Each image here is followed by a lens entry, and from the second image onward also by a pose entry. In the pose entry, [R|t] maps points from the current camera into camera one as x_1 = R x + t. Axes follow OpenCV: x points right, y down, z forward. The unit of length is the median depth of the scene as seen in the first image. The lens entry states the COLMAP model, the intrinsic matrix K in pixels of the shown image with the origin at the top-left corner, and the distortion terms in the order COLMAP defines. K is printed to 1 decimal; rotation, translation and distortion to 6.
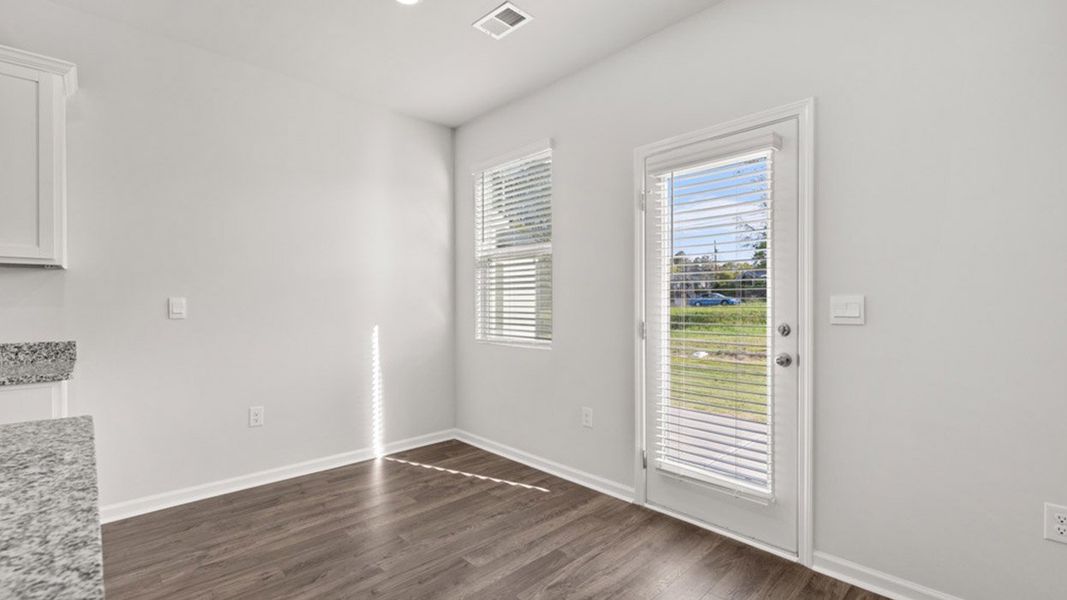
lens RADIAL K [[458.6, 0, 532.1], [0, 458.6, 305.4], [0, 0, 1]] dist [-0.000452, -0.000140]
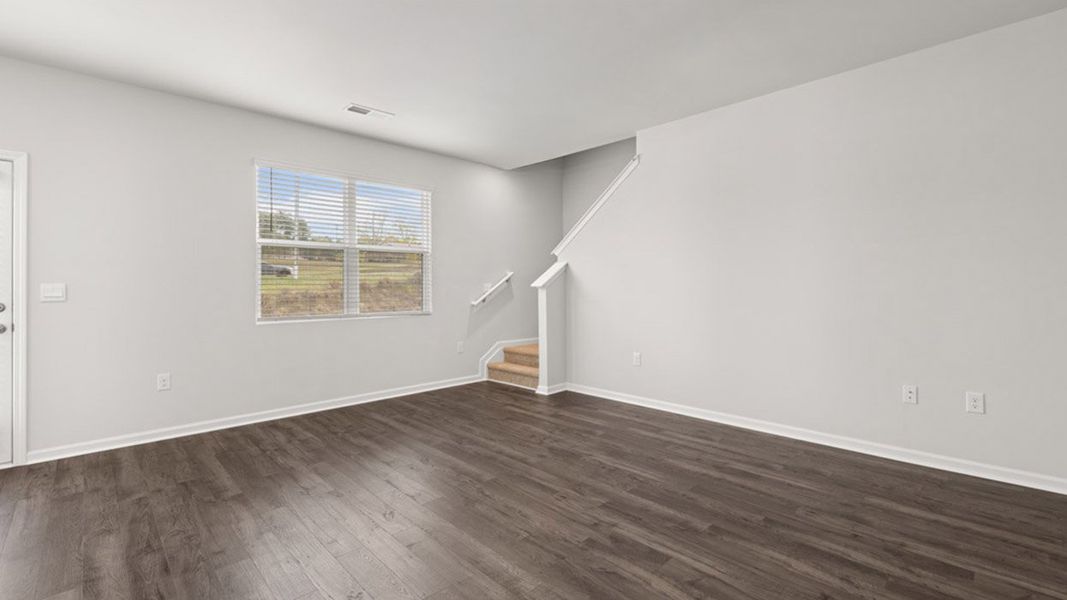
lens RADIAL K [[462.2, 0, 531.2], [0, 462.2, 283.0], [0, 0, 1]] dist [-0.001396, -0.000240]
pose [[-0.001169, 0.007497, 0.999971, -0.695712], [0.009988, 0.999922, -0.007485, 0.004009], [-0.999949, 0.009979, -0.001244, -0.507018]]
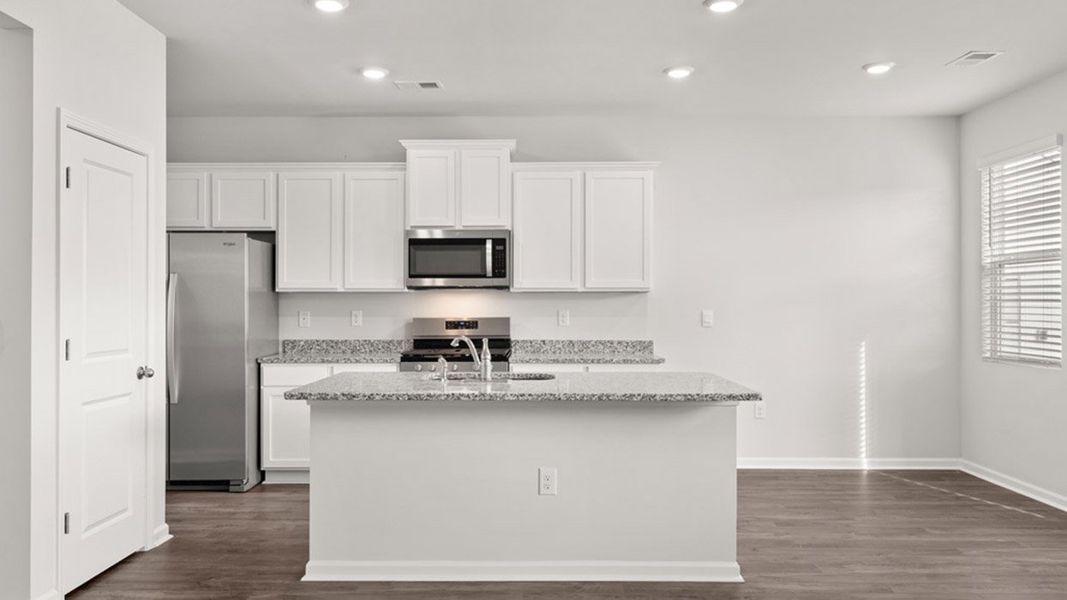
lens RADIAL K [[802.1, 0, 533.5], [0, 802.1, 300.0], [0, 0, 1]] dist [0.007638, 0.003922]
pose [[0.717504, -0.001085, -0.696553, 0.476138], [-0.004459, 0.999971, -0.006151, -0.031846], [0.696540, 0.007519, 0.717479, -1.007917]]
